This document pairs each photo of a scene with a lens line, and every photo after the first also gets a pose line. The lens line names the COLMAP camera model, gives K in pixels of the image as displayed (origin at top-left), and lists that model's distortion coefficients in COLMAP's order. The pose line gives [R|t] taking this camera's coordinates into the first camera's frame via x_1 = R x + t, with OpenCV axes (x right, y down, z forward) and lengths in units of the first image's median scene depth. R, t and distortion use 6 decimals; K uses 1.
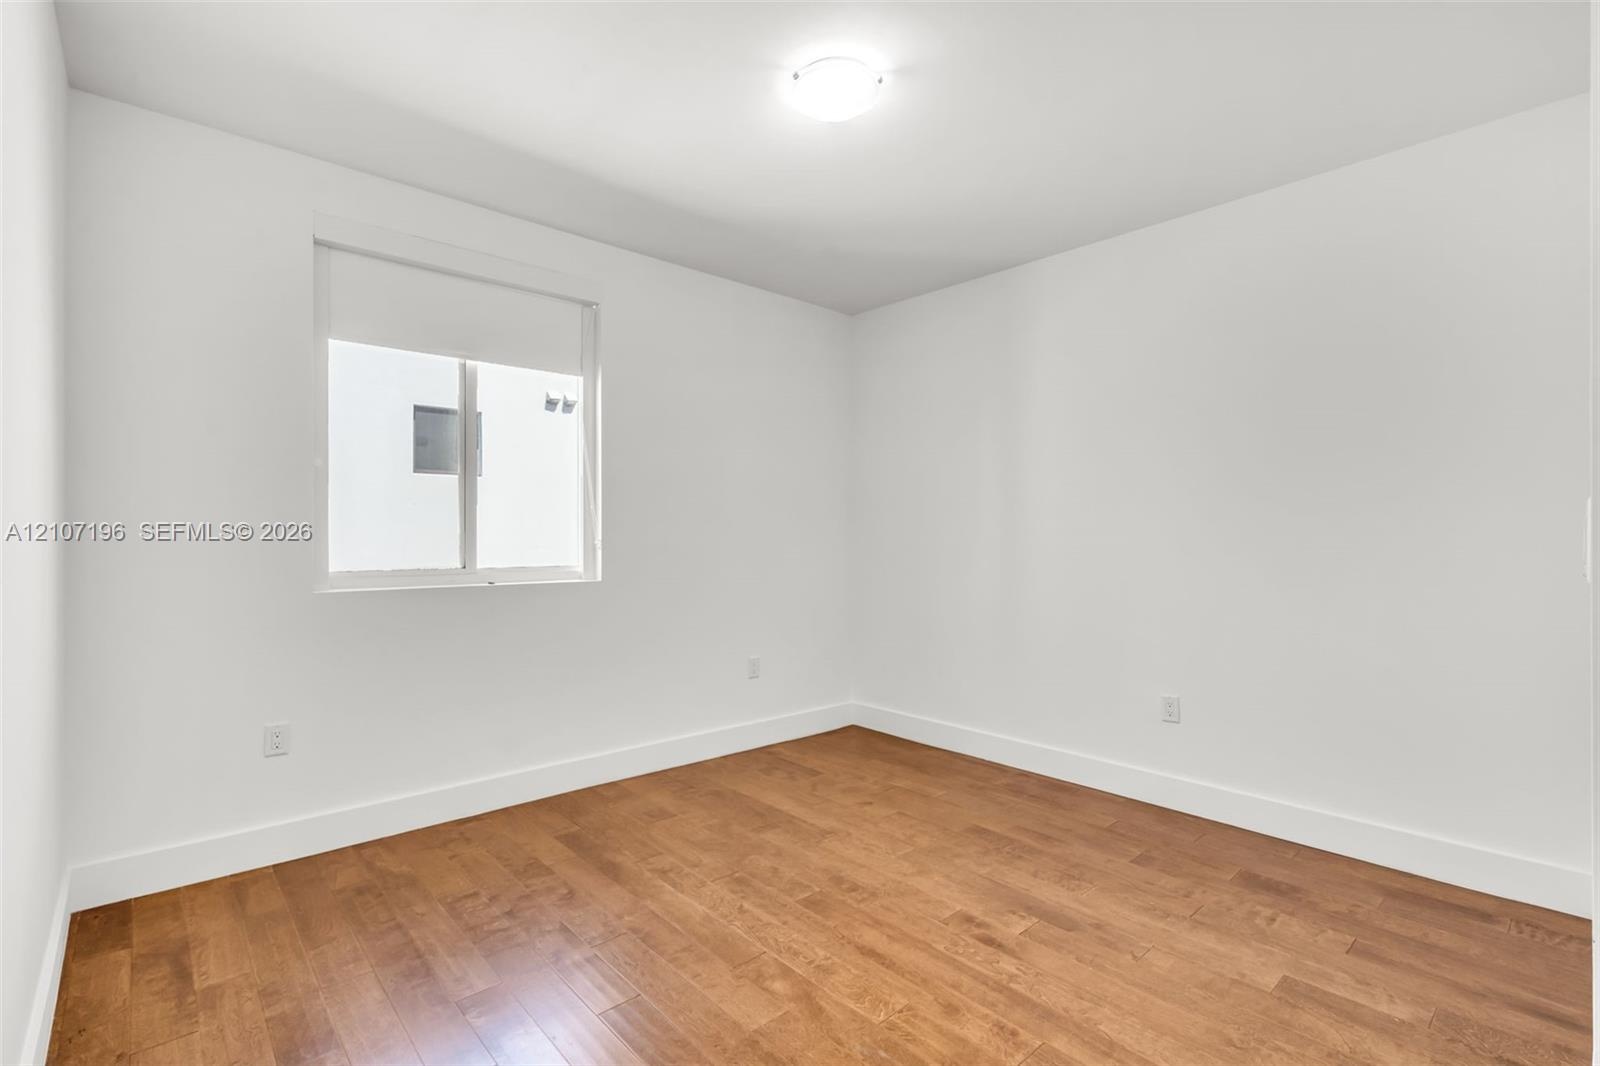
lens RADIAL K [[733.3, 0, 797.6], [0, 733.3, 538.9], [0, 0, 1]] dist [0.004754, 0.000454]
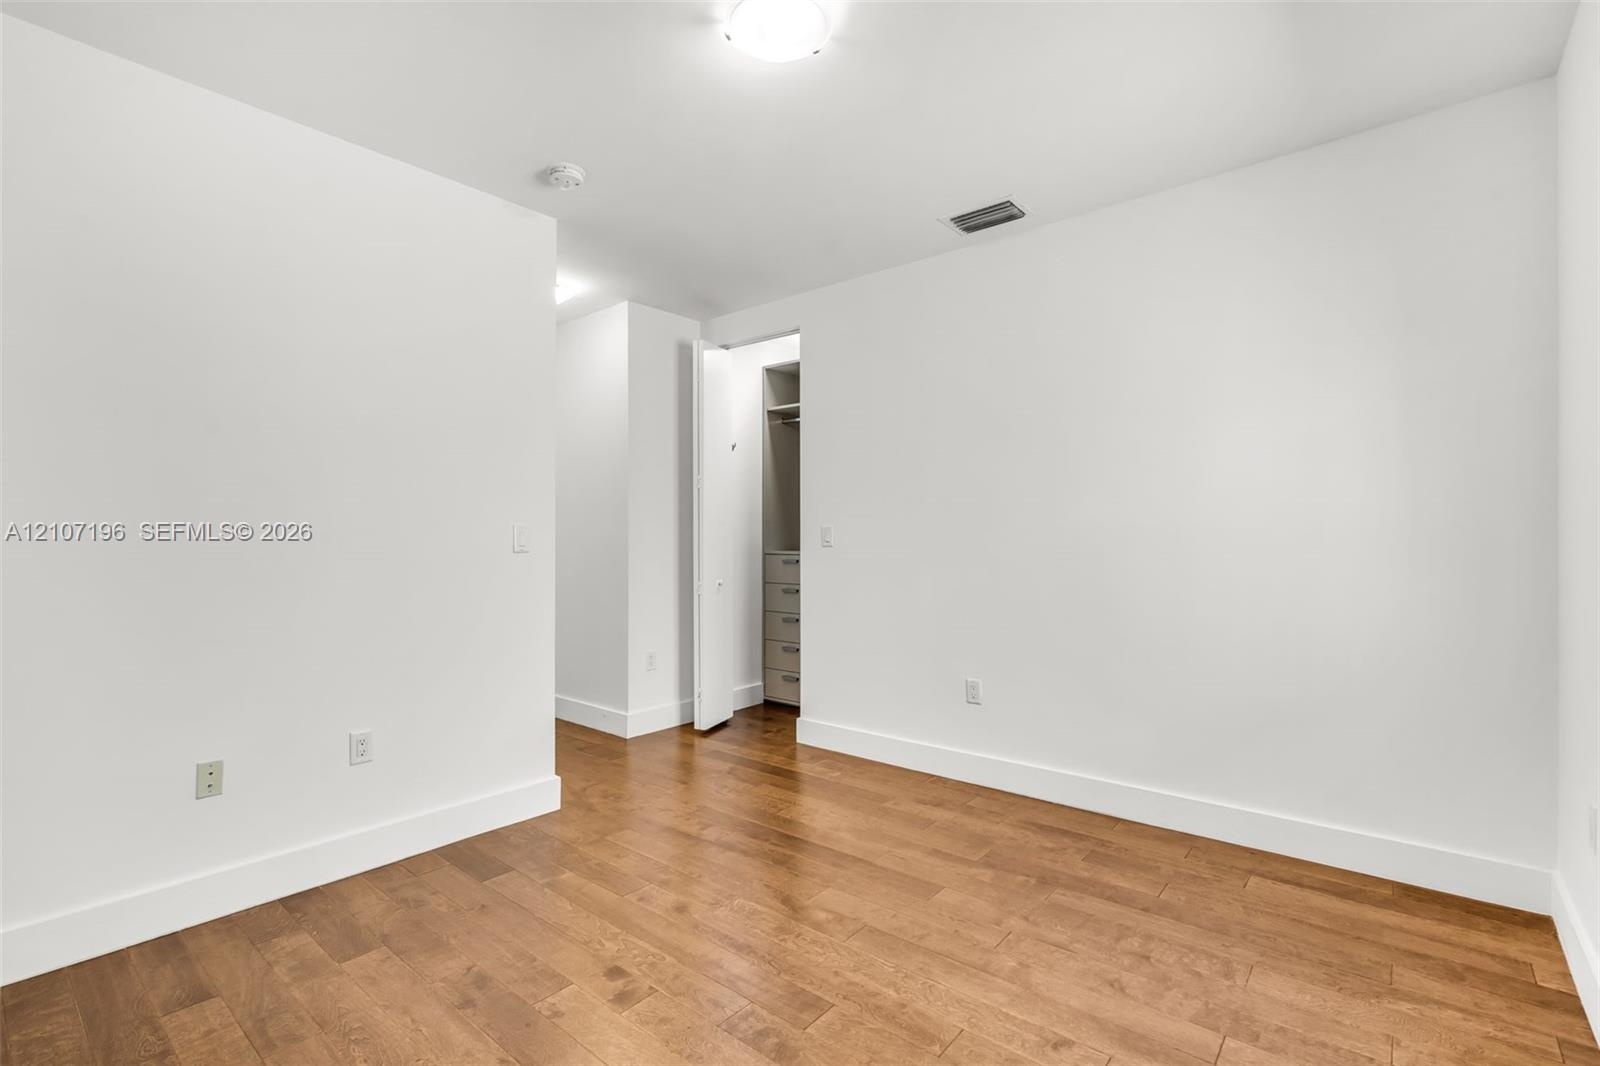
lens RADIAL K [[733.3, 0, 801.7], [0, 733.3, 533.1], [0, 0, 1]] dist [0.004754, 0.000454]
pose [[-0.989983, 0.002245, -0.141172, 0.154222], [0.003150, 0.999976, -0.006181, -0.000900], [0.141154, -0.006564, -0.989966, 1.957160]]
